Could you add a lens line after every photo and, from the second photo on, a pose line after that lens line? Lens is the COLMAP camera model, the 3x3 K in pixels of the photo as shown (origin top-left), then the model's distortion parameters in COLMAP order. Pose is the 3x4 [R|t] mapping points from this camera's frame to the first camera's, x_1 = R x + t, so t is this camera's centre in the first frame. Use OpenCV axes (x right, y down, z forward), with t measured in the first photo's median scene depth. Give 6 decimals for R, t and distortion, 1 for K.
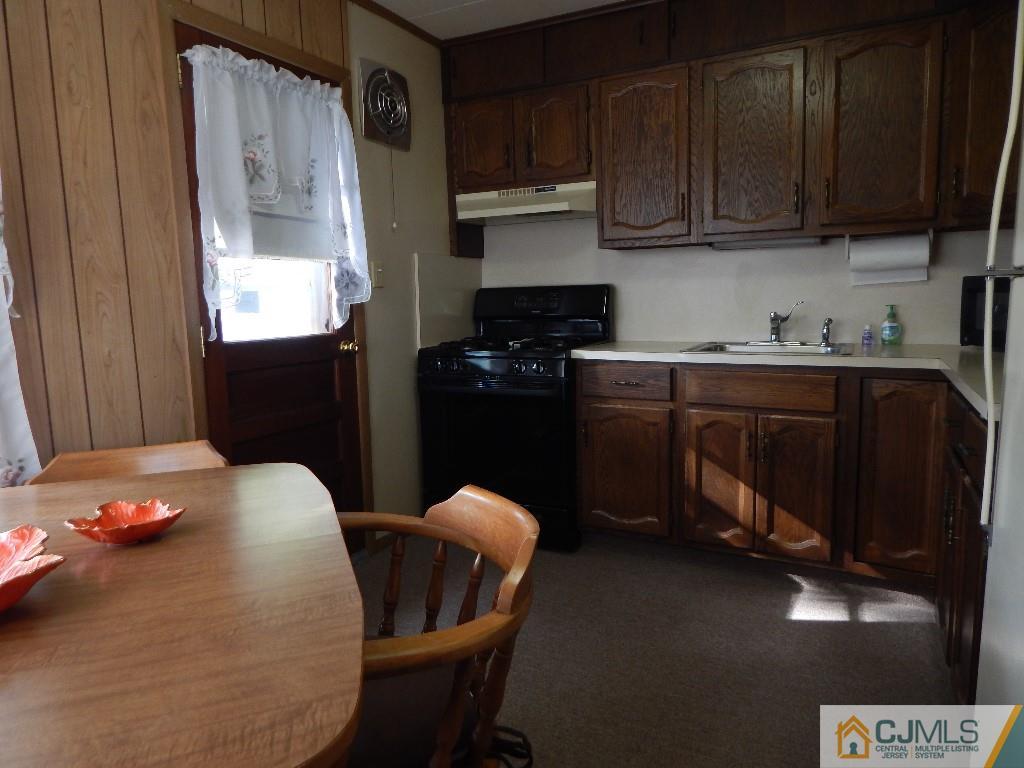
lens RADIAL K [[667.3, 0, 508.6], [0, 667.3, 371.9], [0, 0, 1]] dist [-0.003338, -0.004511]
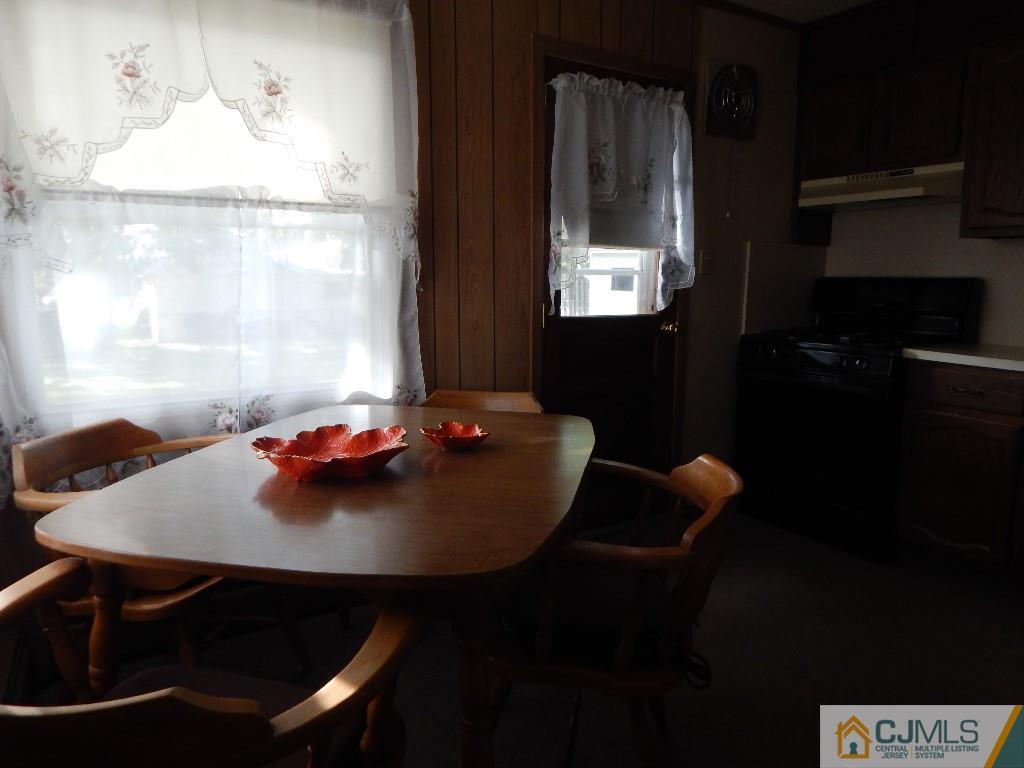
lens RADIAL K [[667.3, 0, 508.6], [0, 667.3, 371.9], [0, 0, 1]] dist [-0.003338, -0.004511]
pose [[0.850798, 0.104679, -0.514961, 0.128426], [-0.088951, 0.994505, 0.055197, -0.002936], [0.517910, -0.001155, 0.855435, -0.093932]]
